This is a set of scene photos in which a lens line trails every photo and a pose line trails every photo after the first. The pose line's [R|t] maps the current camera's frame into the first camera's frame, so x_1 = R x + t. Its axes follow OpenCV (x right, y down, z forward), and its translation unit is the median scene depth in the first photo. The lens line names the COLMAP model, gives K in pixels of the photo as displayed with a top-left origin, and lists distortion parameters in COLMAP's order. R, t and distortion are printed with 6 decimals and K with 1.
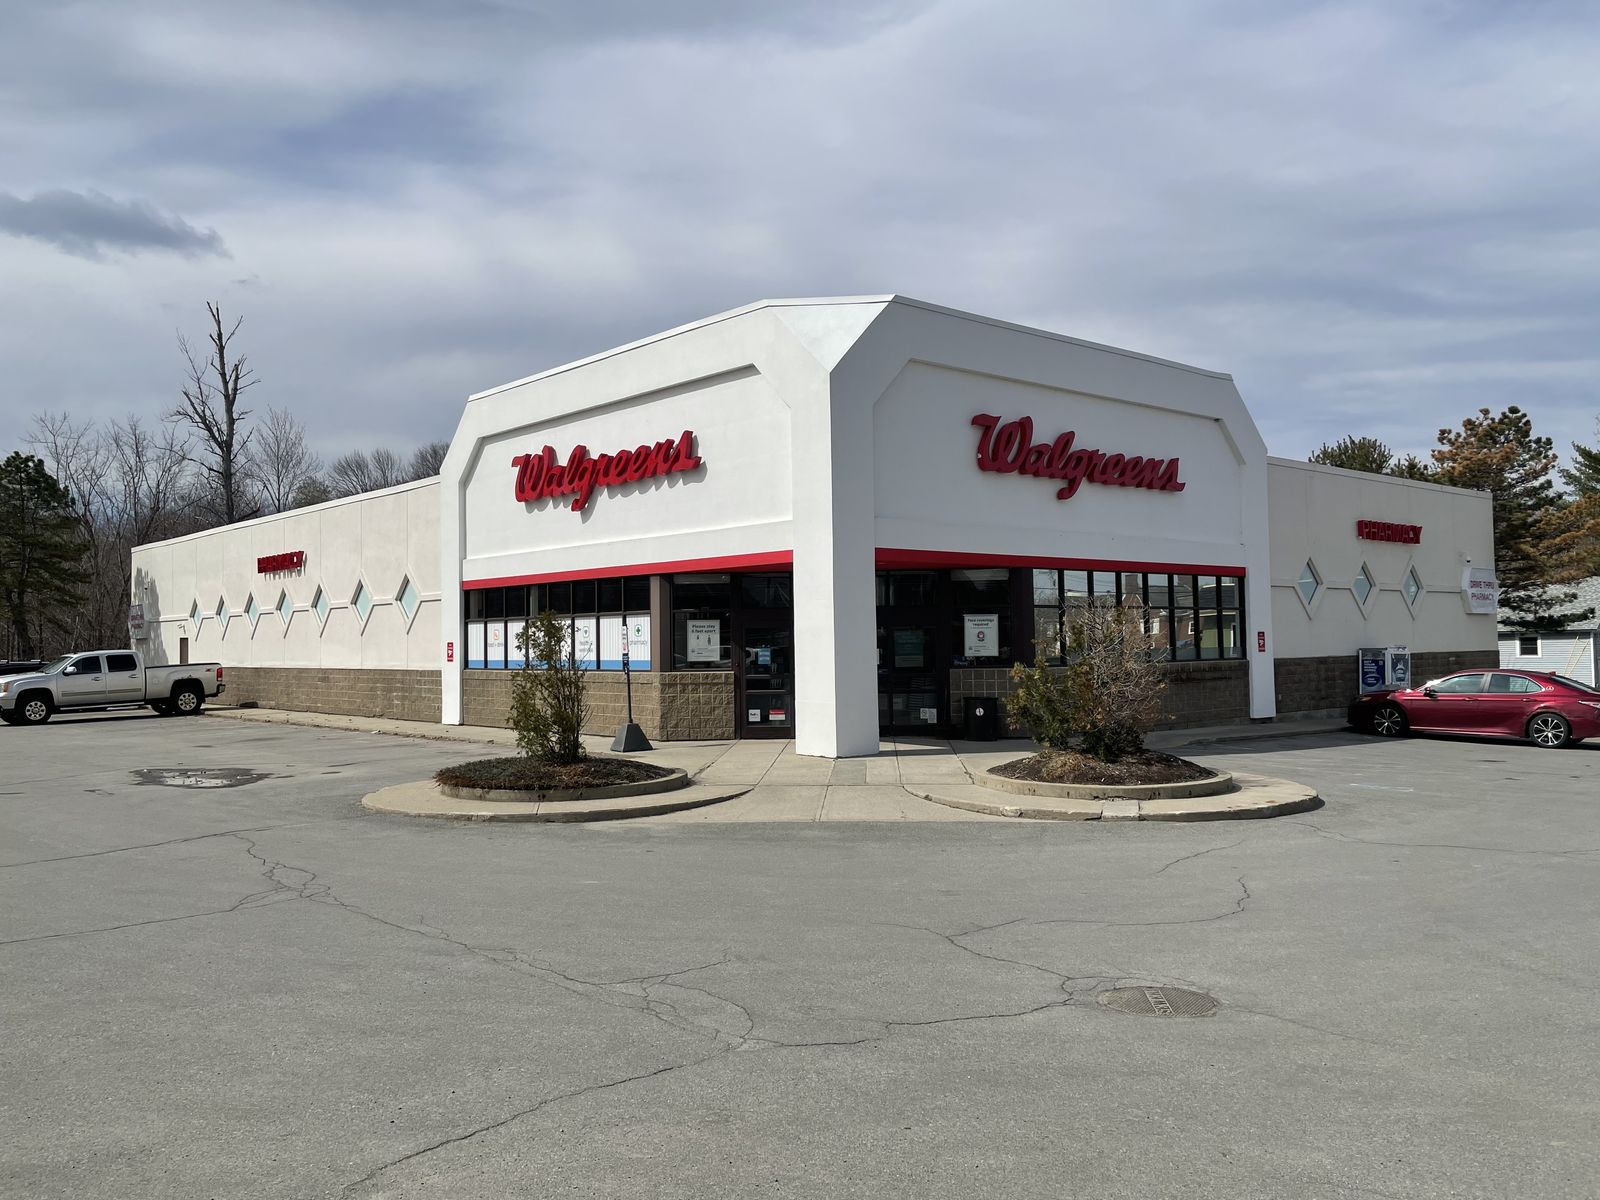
lens RADIAL K [[1223.0, 0, 797.5], [0, 1223.0, 600.1], [0, 0, 1]] dist [0.034340, -0.023299]
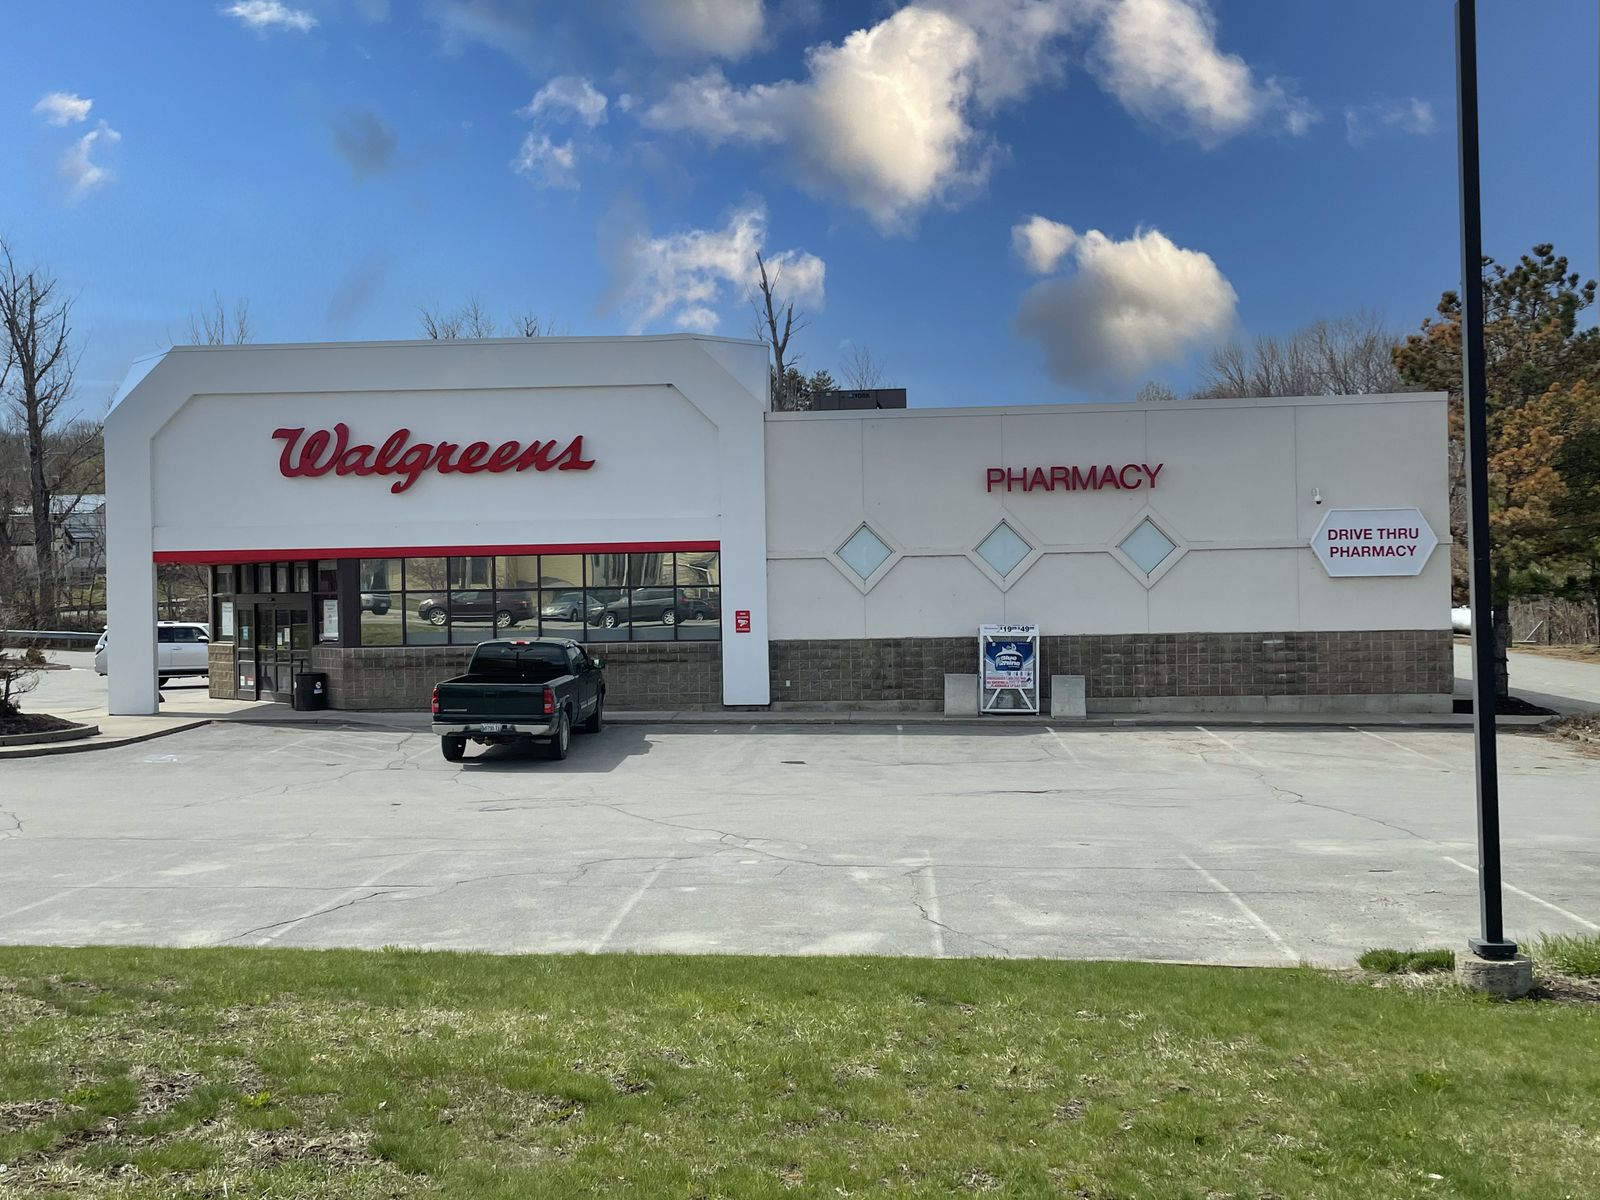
lens RADIAL K [[1641.1, 0, 803.5], [0, 1641.1, 602.0], [0, 0, 1]] dist [0.148395, 0.000000]
pose [[0.741650, 0.002373, -0.670782, 1.323684], [0.031722, 0.998751, 0.038607, -0.028376], [0.670036, -0.049911, 0.740649, 0.138956]]
